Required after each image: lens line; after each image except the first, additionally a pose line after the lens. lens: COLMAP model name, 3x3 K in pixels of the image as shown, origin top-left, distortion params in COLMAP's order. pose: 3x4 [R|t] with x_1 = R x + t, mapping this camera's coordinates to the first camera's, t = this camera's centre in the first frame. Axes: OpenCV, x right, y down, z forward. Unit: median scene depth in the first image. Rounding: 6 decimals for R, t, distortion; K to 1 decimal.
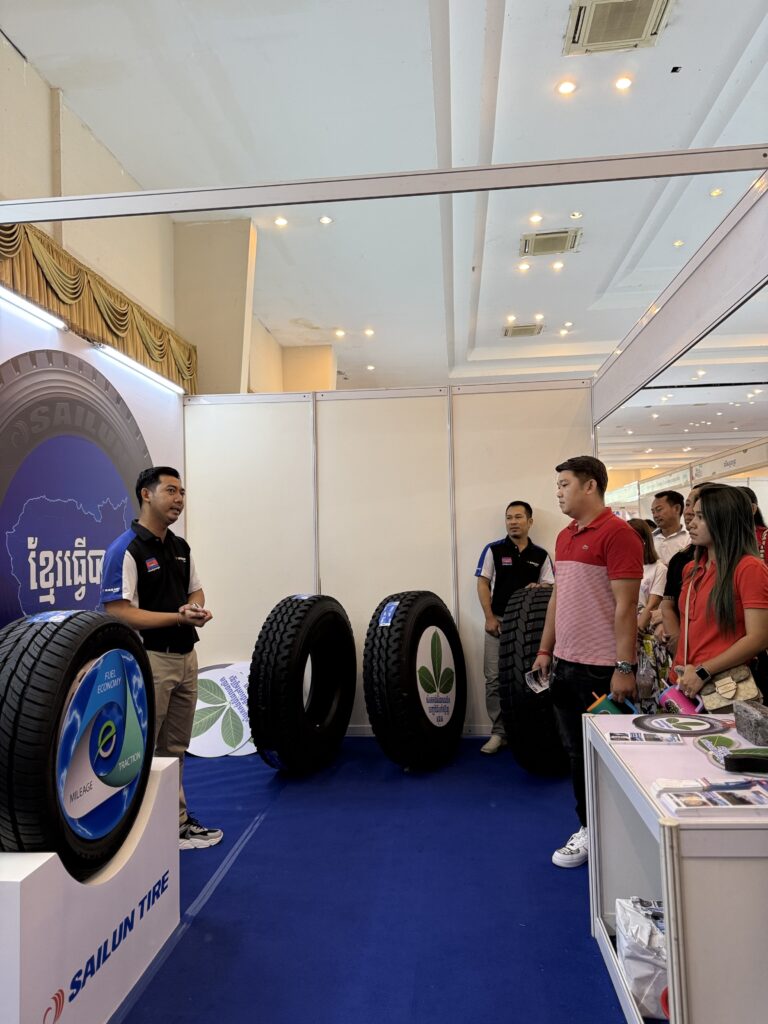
lens RADIAL K [[727.0, 0, 384.0], [0, 727.0, 512.0], [0, 0, 1]] dist [0.097731, -0.076989]
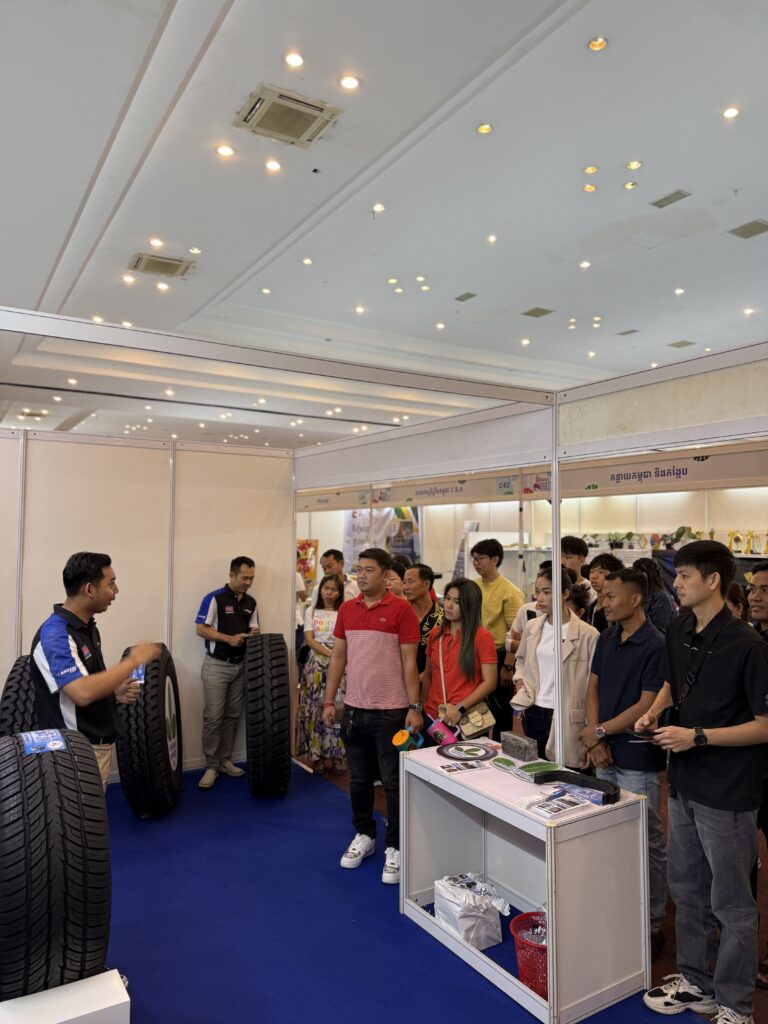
lens RADIAL K [[724.3, 0, 384.4], [0, 724.3, 530.2], [0, 0, 1]] dist [0.071965, -0.072102]
pose [[0.801440, 0.027185, 0.597458, -0.361916], [-0.047806, 0.998682, 0.018687, -0.100223], [-0.596162, -0.043538, 0.801683, -0.022161]]
